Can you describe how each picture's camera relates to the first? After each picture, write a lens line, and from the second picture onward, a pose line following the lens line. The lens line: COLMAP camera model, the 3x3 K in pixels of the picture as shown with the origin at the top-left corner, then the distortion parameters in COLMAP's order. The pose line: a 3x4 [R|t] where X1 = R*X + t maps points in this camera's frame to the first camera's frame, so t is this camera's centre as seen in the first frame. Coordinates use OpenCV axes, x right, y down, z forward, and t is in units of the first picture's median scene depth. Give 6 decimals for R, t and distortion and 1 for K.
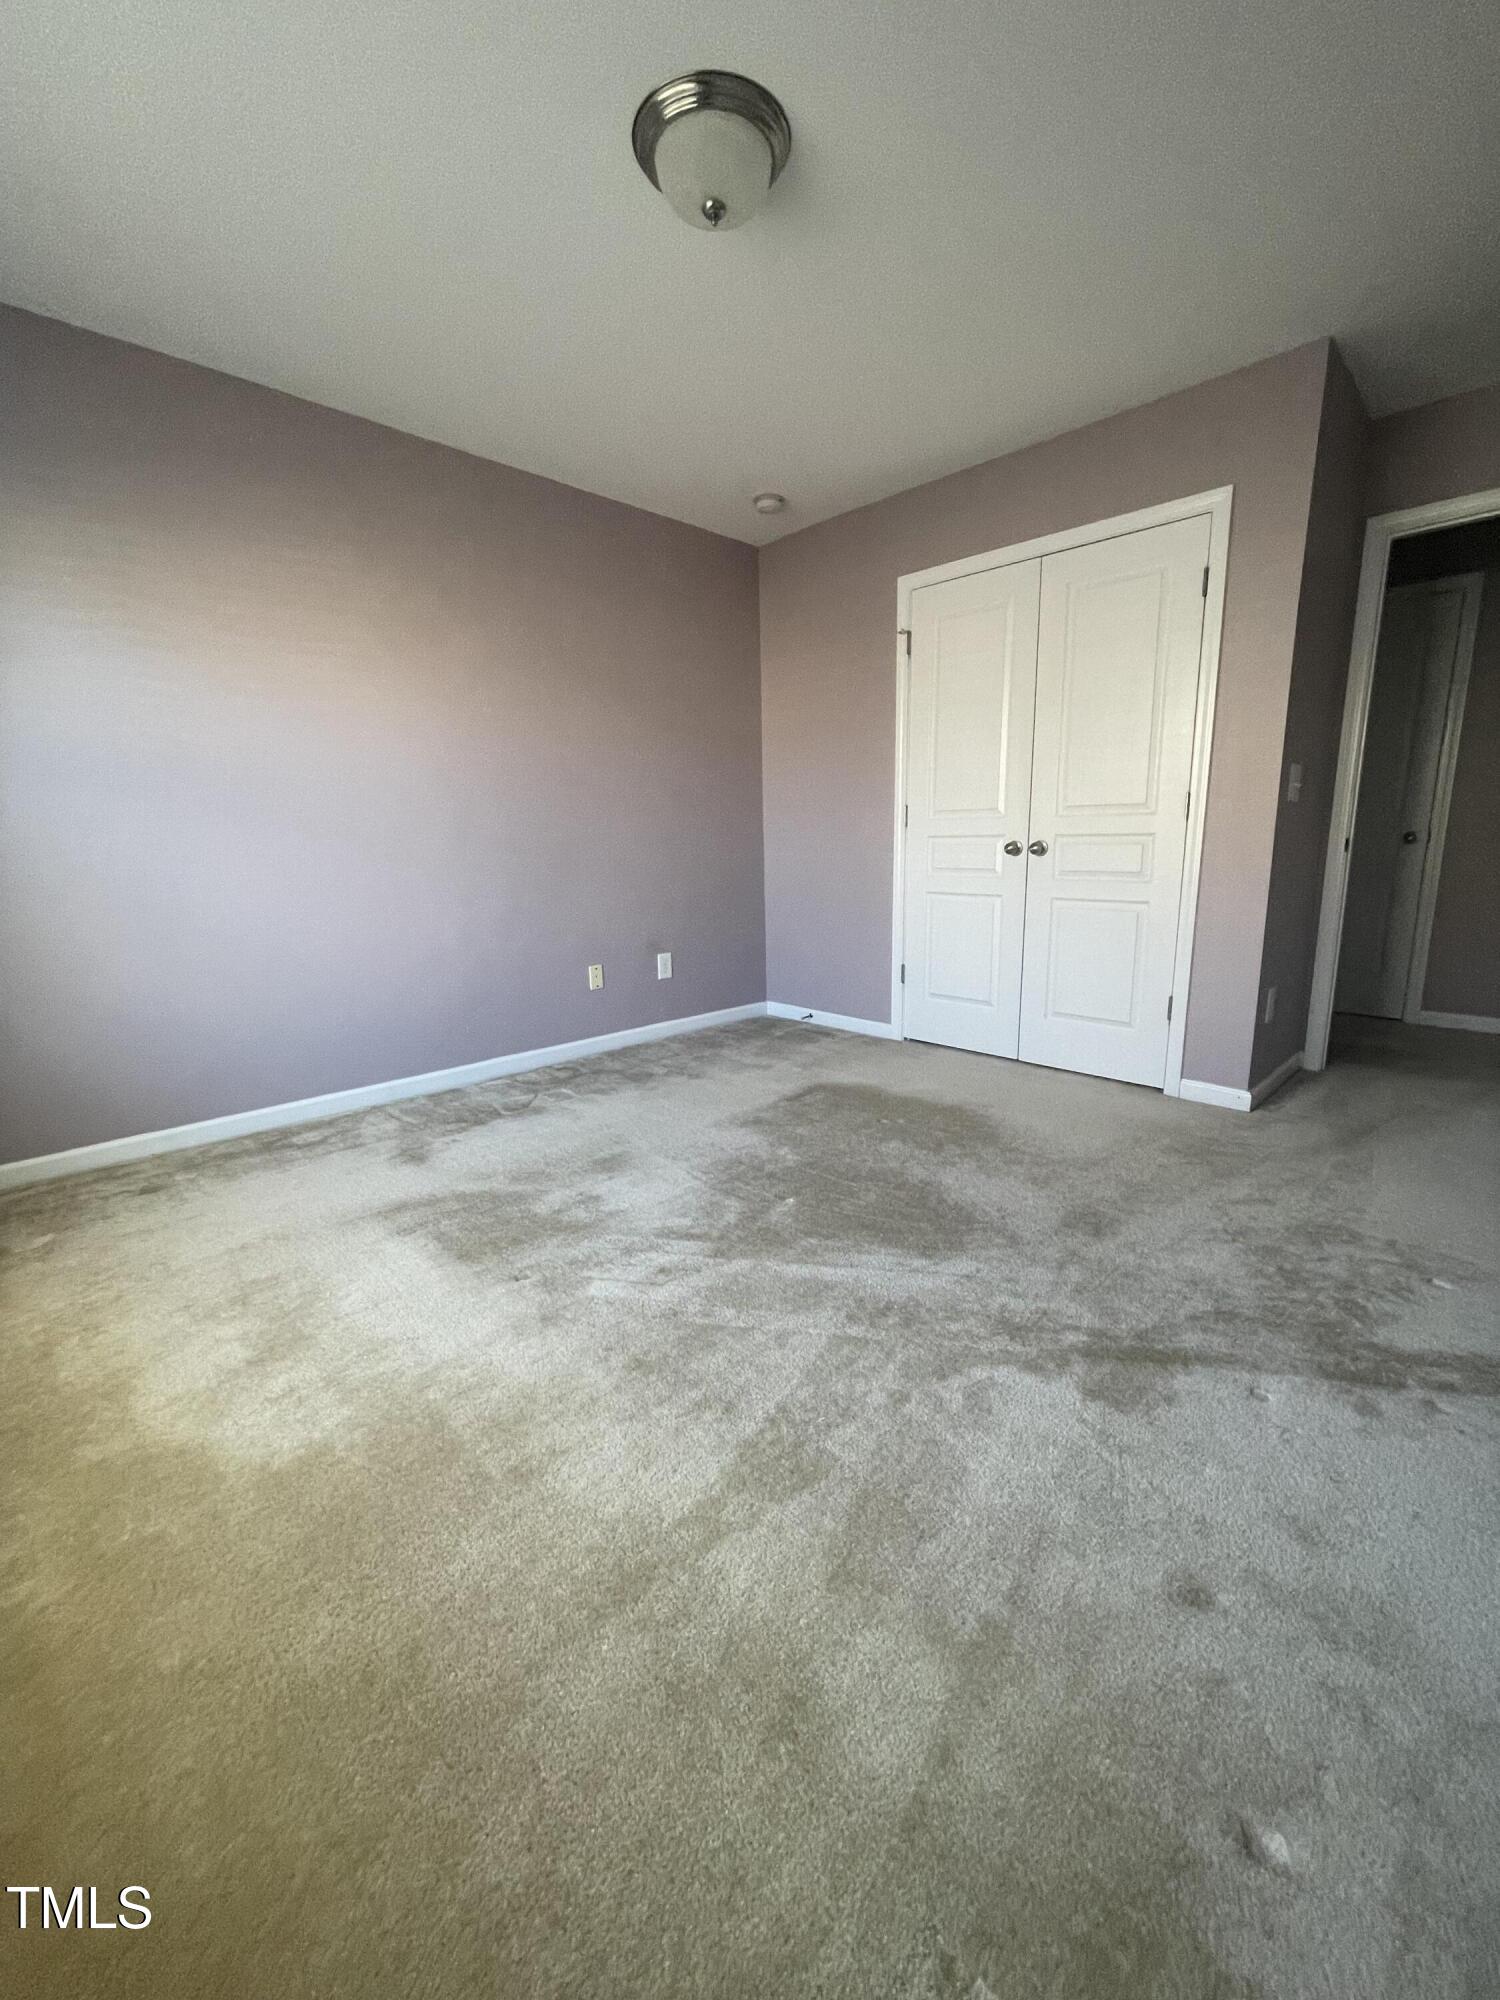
lens RADIAL K [[805.7, 0, 754.1], [0, 805.7, 997.0], [0, 0, 1]] dist [-0.002941, 0.000787]
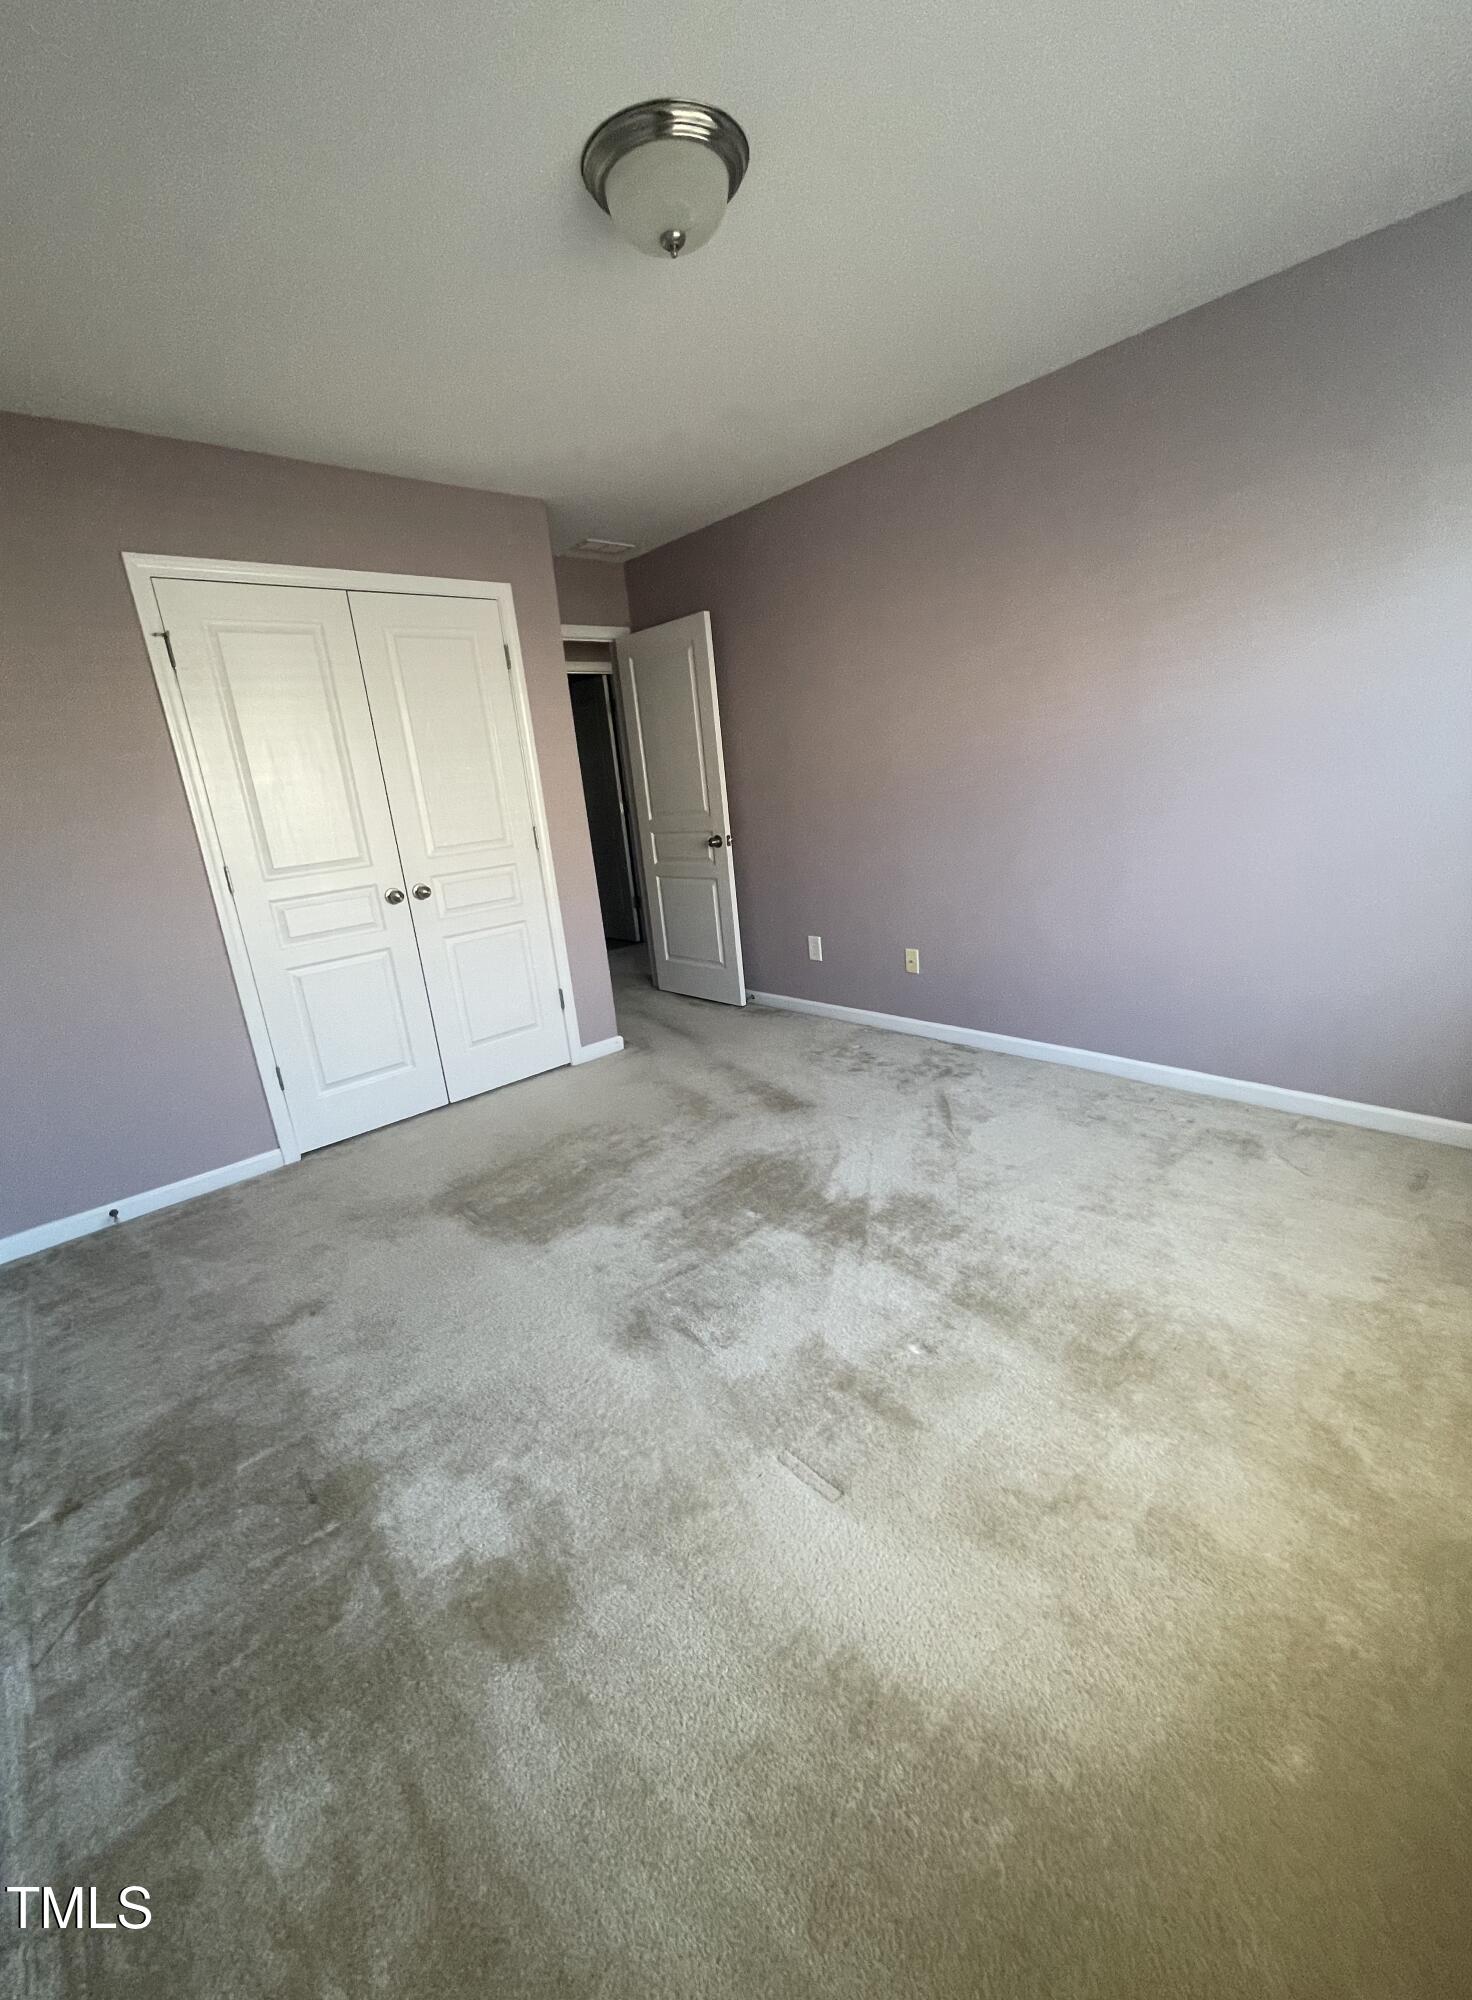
lens RADIAL K [[805.7, 0, 750.3], [0, 805.7, 1004.7], [0, 0, 1]] dist [-0.002941, 0.000787]
pose [[0.043589, -0.265183, 0.963212, -0.608185], [0.289185, 0.926204, 0.241908, -0.176036], [-0.956280, 0.268002, 0.117059, 0.527462]]
